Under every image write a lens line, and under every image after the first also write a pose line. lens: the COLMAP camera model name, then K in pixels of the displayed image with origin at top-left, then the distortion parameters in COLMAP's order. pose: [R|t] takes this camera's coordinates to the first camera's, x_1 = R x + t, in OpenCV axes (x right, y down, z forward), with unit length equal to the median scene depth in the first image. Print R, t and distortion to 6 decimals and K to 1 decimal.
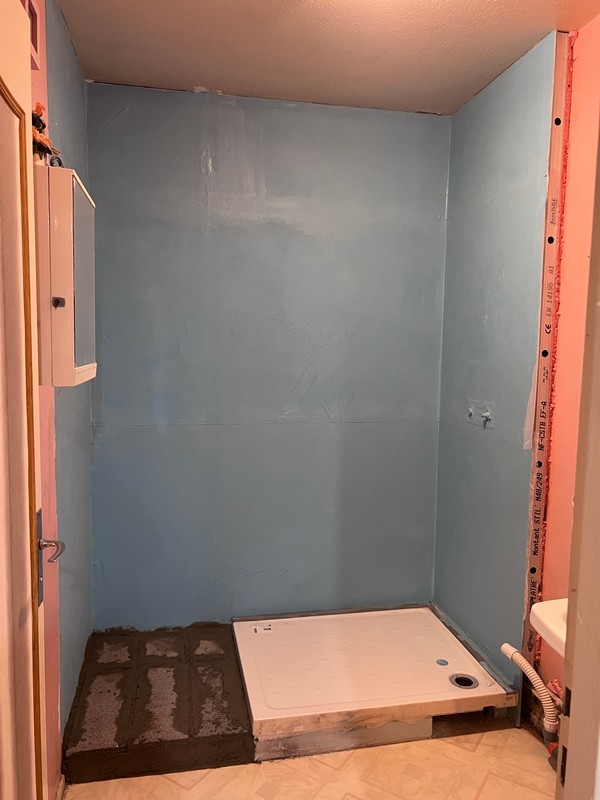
lens RADIAL K [[607.0, 0, 296.8], [0, 607.0, 396.1], [0, 0, 1]] dist [0.028465, -0.016893]
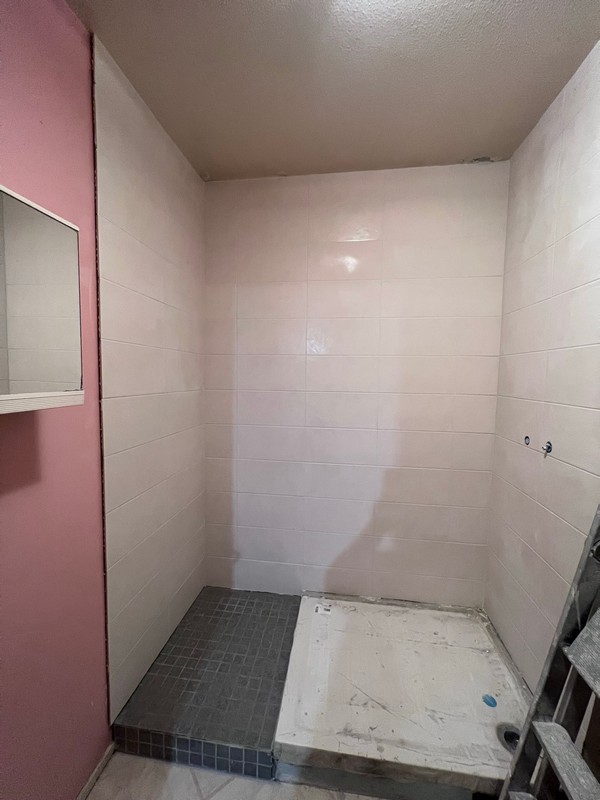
lens RADIAL K [[322.3, 0, 303.3], [0, 322.3, 398.6], [0, 0, 1]] dist [0.010048, -0.001039]
pose [[0.945623, 0.020390, -0.324626, 0.134038], [-0.025318, 0.999619, -0.010962, -0.033510], [0.324279, 0.018585, 0.945779, 0.468046]]
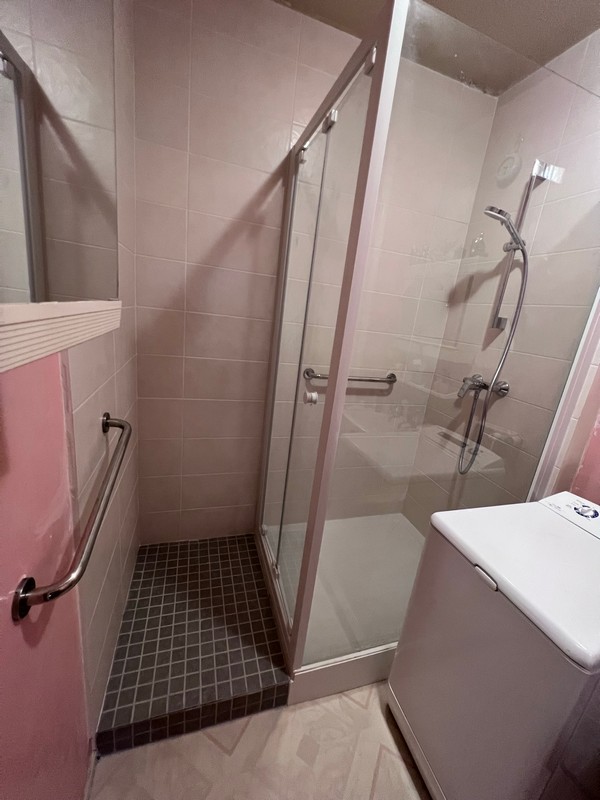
lens RADIAL K [[320.6, 0, 301.0], [0, 320.6, 396.2], [0, 0, 1]] dist [0.002321, 0.001517]
pose [[0.988708, 0.071709, 0.131582, -0.156197], [-0.094344, 0.980077, 0.174784, -0.028031], [-0.116427, -0.185224, 0.975775, 0.523766]]
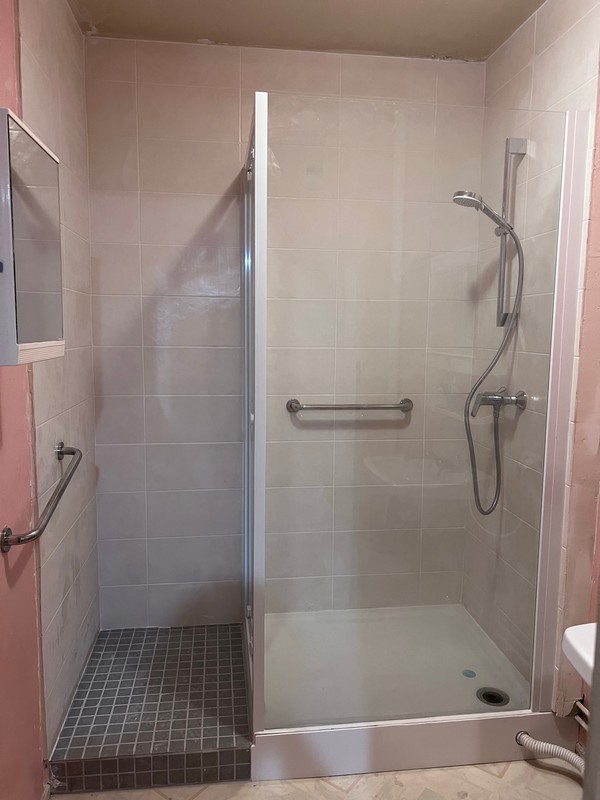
lens RADIAL K [[607.0, 0, 295.9], [0, 607.0, 397.5], [0, 0, 1]] dist [0.028465, -0.016893]
pose [[0.997484, 0.005088, -0.070716, 0.051086], [-0.002942, 0.999533, 0.030418, 0.000453], [0.070838, -0.030134, 0.997033, 0.104411]]
